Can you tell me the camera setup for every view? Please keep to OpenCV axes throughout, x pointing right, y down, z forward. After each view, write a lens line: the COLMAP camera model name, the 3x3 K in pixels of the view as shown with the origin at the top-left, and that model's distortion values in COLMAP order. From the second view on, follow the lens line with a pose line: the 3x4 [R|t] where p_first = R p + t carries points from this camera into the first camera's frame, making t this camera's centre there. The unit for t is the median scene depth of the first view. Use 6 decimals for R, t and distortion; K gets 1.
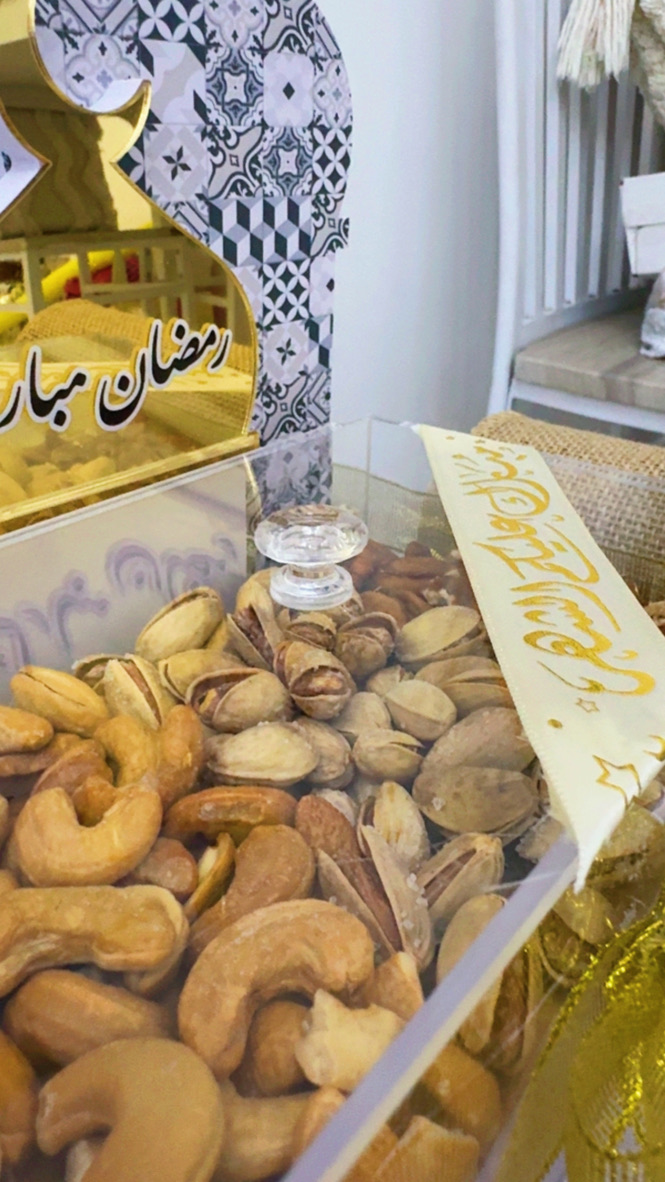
lens RADIAL K [[891.9, 0, 334.5], [0, 891.9, 503.0], [0, 0, 1]] dist [-0.003547, 0.000479]
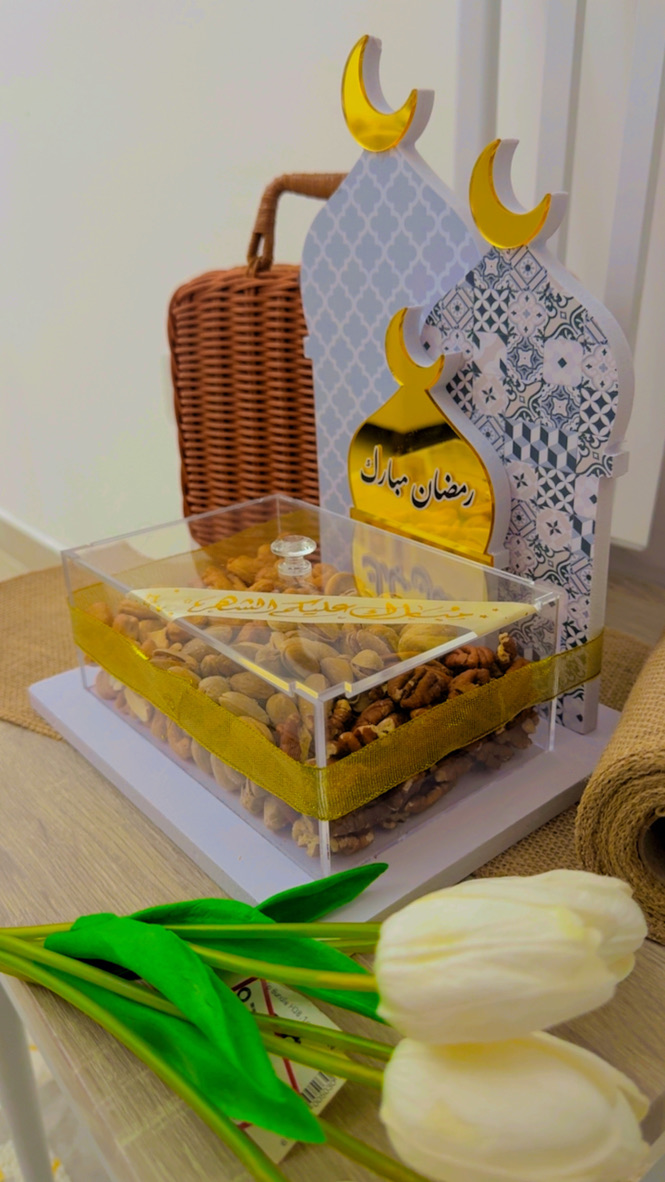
lens RADIAL K [[886.8, 0, 332.5], [0, 886.8, 591.0], [0, 0, 1]] dist [0.186283, -0.499195]
pose [[-0.178249, 0.388368, -0.904101, 1.543761], [-0.336252, 0.839461, 0.426895, -0.658385], [0.924750, 0.380100, -0.019044, 0.817351]]
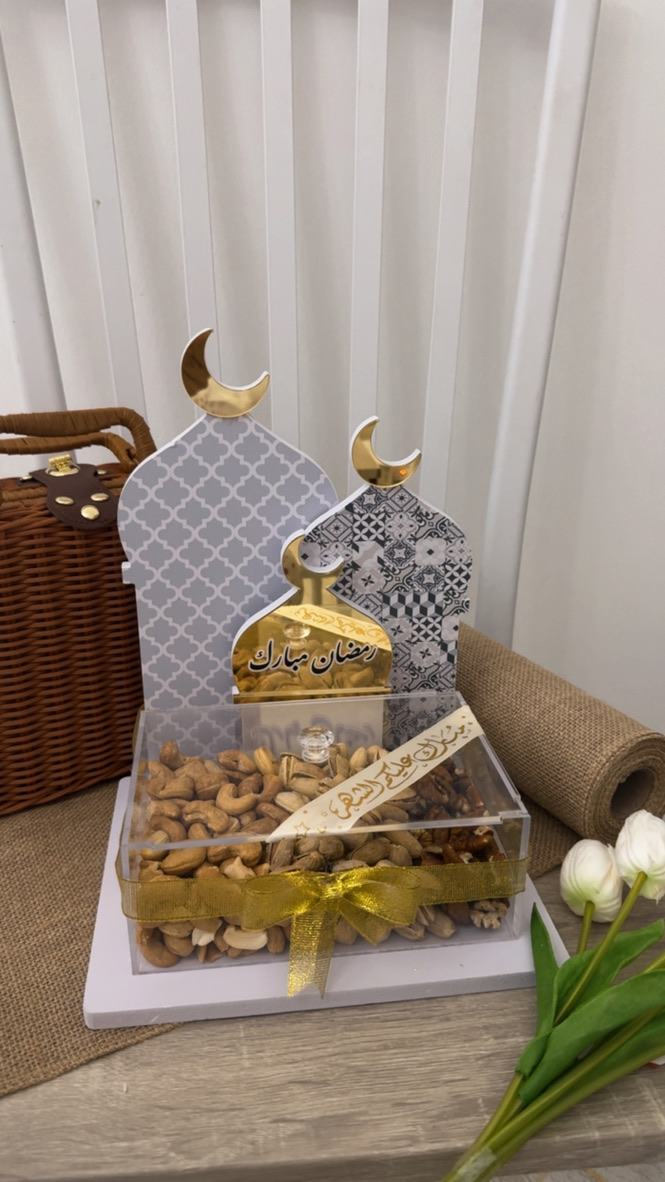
lens RADIAL K [[899.6, 0, 332.5], [0, 899.6, 591.0], [0, 0, 1]] dist [0.160087, -0.321061]
pose [[0.737814, 0.237900, -0.631692, 1.270163], [-0.246421, 0.966174, 0.076050, -0.480756], [0.628417, 0.099552, 0.771480, -0.963779]]
